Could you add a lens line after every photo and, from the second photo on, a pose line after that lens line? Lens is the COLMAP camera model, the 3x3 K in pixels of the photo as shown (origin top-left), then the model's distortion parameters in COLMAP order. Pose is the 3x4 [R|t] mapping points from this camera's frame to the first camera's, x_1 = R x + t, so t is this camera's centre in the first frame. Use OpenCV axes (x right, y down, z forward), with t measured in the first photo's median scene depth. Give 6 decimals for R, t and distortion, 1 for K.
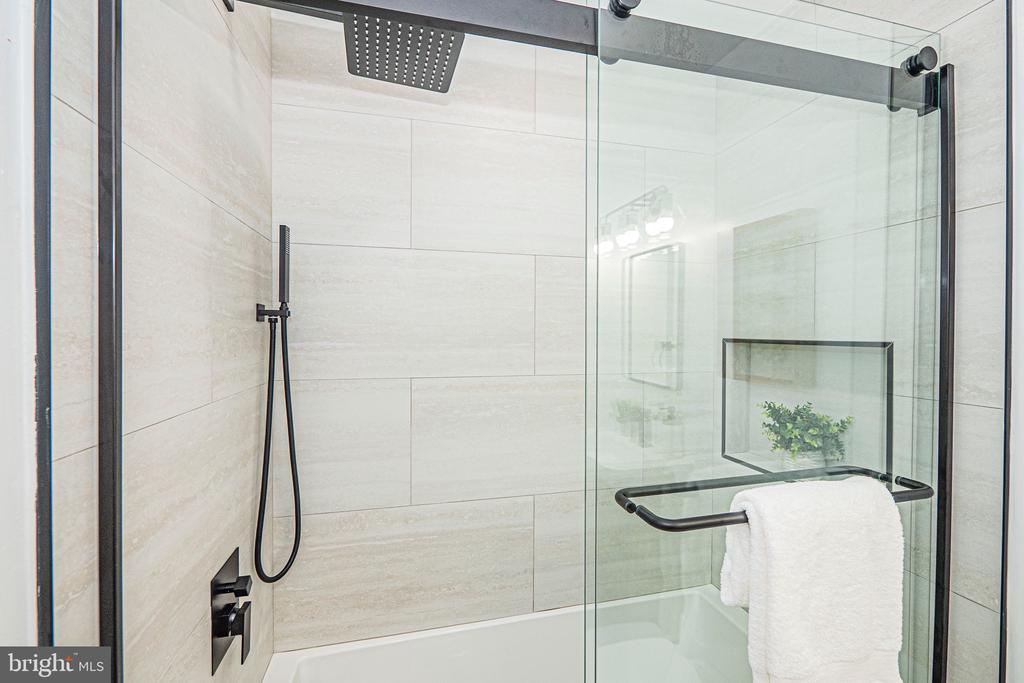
lens RADIAL K [[431.7, 0, 510.3], [0, 431.7, 336.4], [0, 0, 1]] dist [-0.005846, -0.000386]
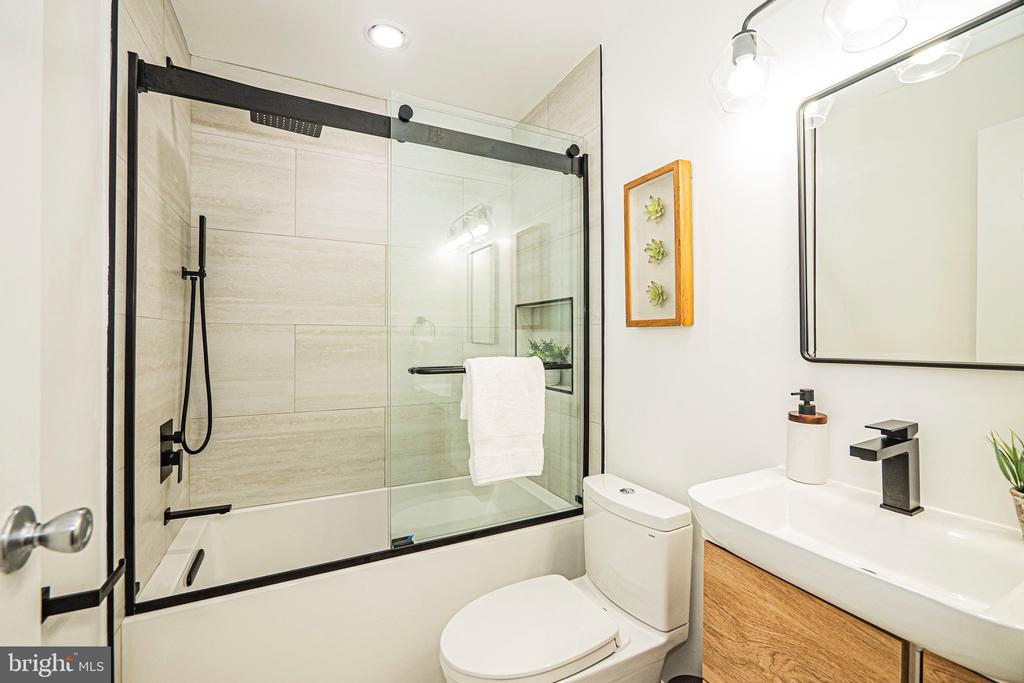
lens RADIAL K [[431.7, 0, 510.1], [0, 431.7, 336.2], [0, 0, 1]] dist [-0.005846, -0.000386]
pose [[0.977973, 0.000621, 0.208732, 0.202806], [0.001568, 0.999946, -0.010319, 0.172999], [-0.208727, 0.010419, 0.977918, -0.660484]]
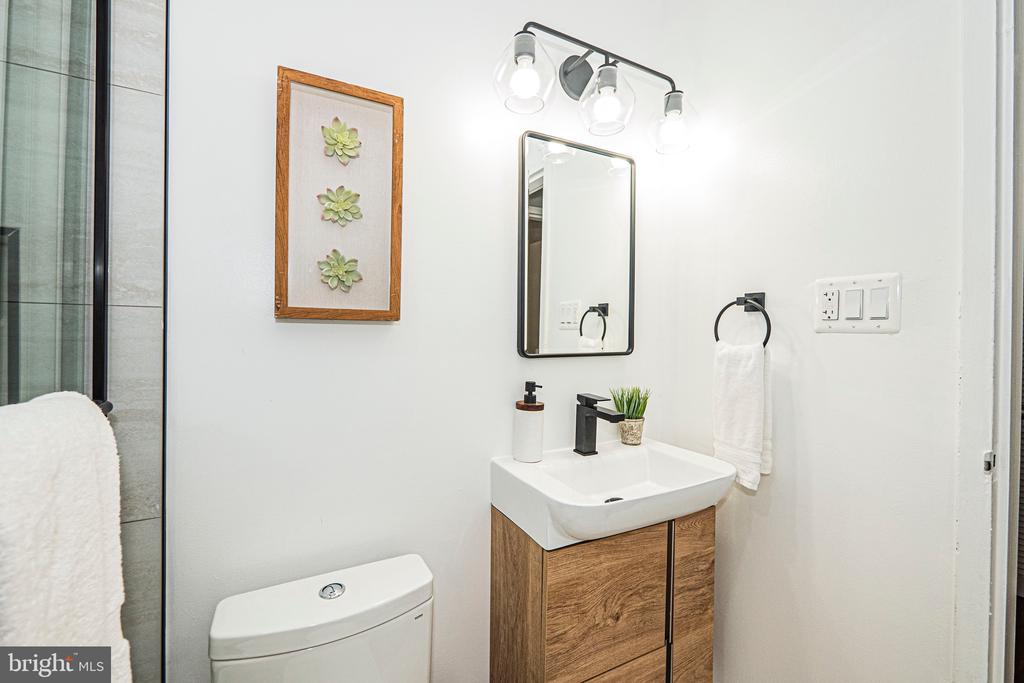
lens RADIAL K [[431.7, 0, 510.8], [0, 431.7, 337.4], [0, 0, 1]] dist [-0.005846, -0.000386]
pose [[-0.240423, -0.009465, 0.970622, 0.002359], [-0.001530, 0.999955, 0.009372, 0.159153], [-0.970667, 0.000768, -0.240427, 0.320975]]
